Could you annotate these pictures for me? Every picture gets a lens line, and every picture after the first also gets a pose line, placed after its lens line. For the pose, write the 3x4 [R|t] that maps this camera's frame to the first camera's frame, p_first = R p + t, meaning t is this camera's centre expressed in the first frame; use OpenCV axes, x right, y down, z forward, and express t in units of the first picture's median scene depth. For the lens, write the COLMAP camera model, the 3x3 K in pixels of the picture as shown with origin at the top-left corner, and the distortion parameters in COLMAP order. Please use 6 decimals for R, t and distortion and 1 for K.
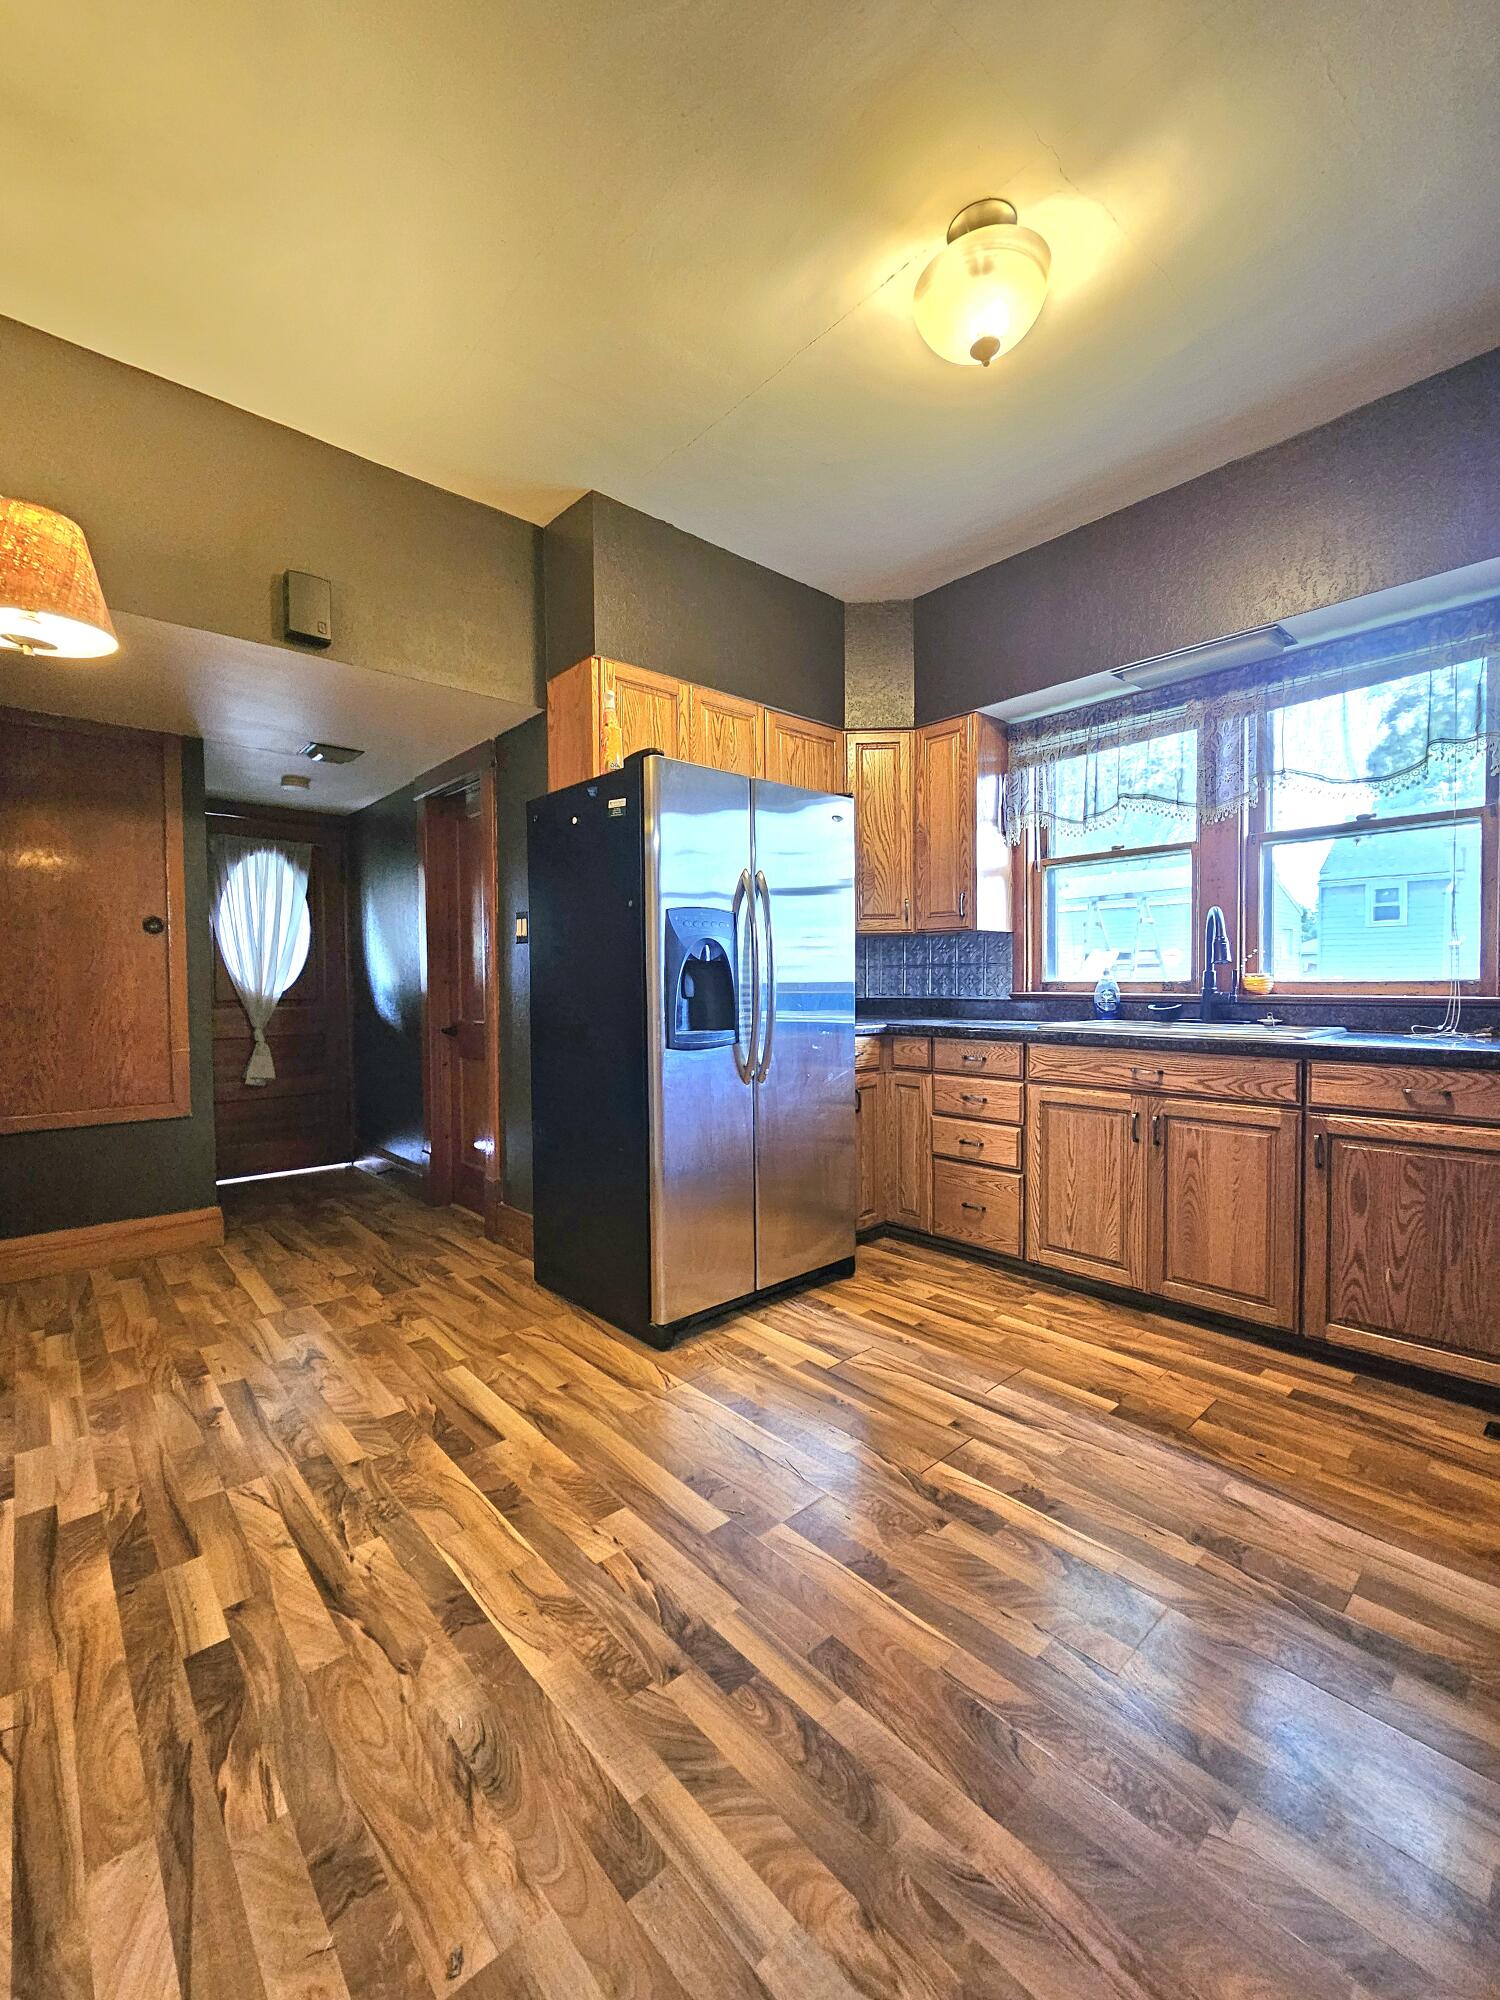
lens RADIAL K [[814.5, 0, 754.9], [0, 814.5, 999.5], [0, 0, 1]] dist [-0.002847, -0.000402]
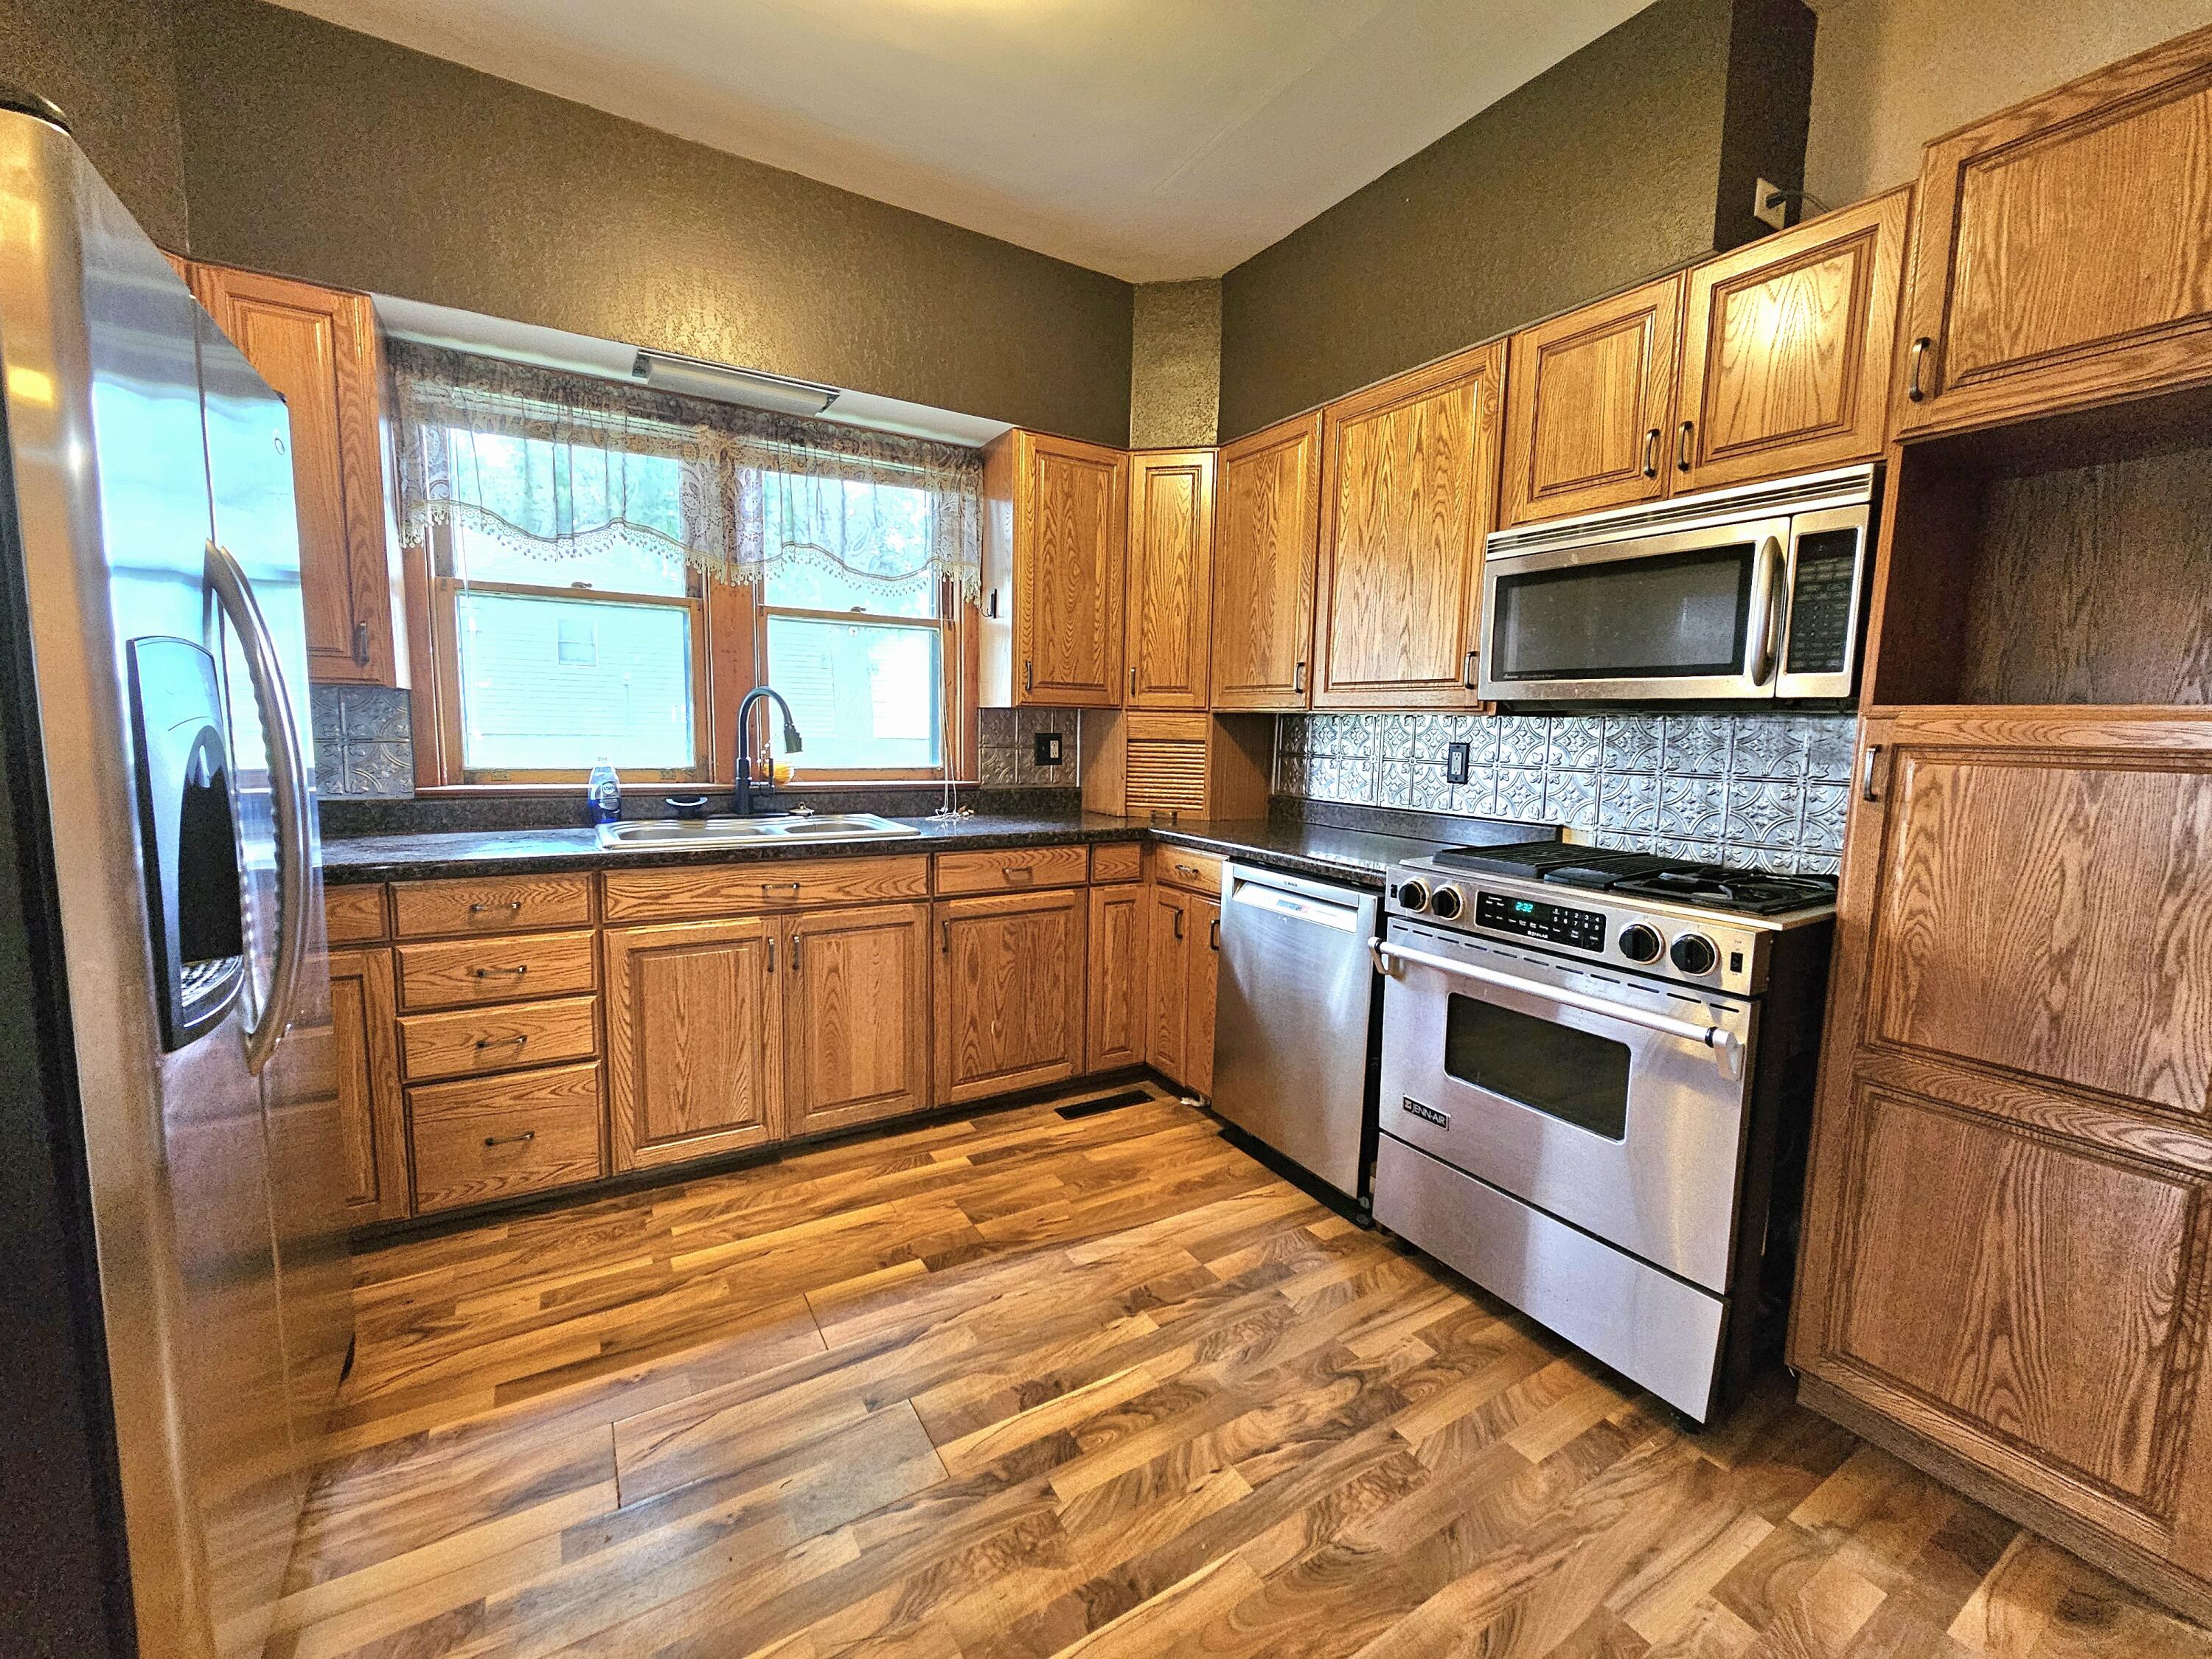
lens RADIAL K [[900.8, 0, 1105.2], [0, 900.8, 823.9], [0, 0, 1]] dist [-0.002847, -0.000402]
pose [[0.187102, -0.095840, 0.977654, -0.366002], [-0.000661, 0.995217, 0.097688, -0.068604], [-0.982340, -0.018924, 0.186144, 0.504666]]
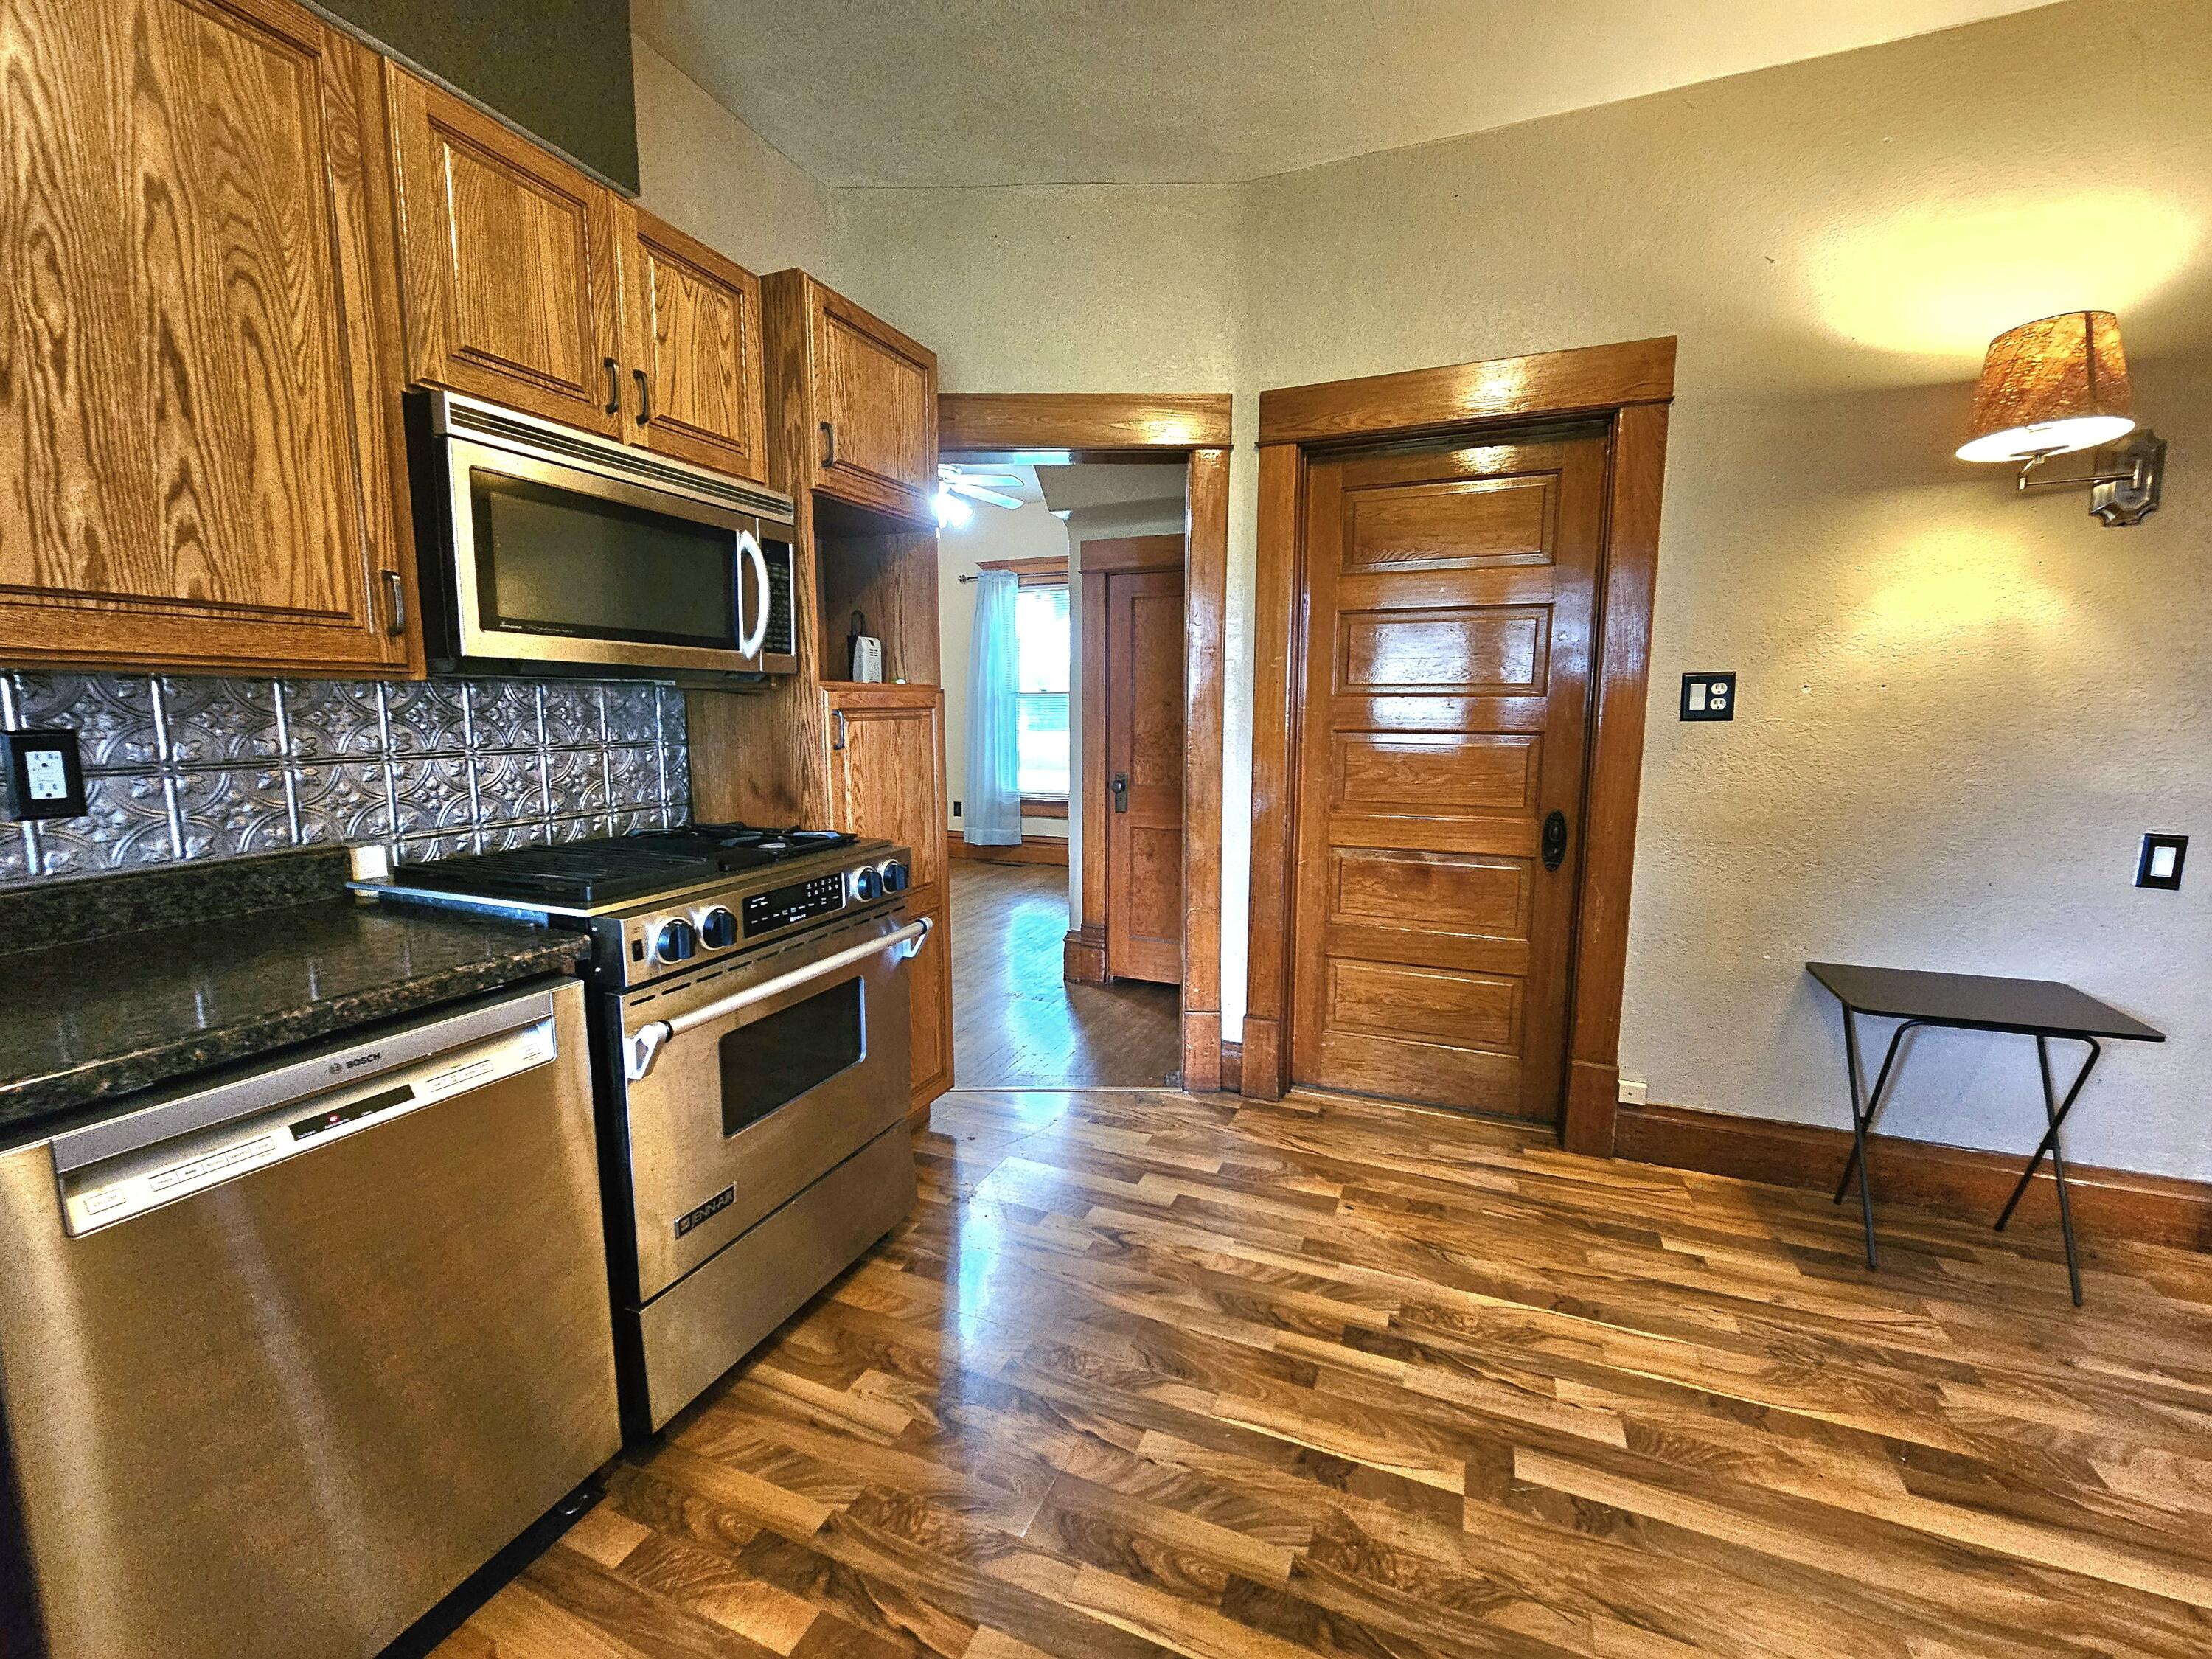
lens RADIAL K [[900.8, 0, 1112.4], [0, 900.8, 830.9], [0, 0, 1]] dist [-0.002847, -0.000402]
pose [[-0.902809, 0.066474, -0.424874, 0.430723], [-0.003375, 0.986855, 0.161572, -0.087665], [0.430029, 0.147303, -0.890717, 0.986778]]
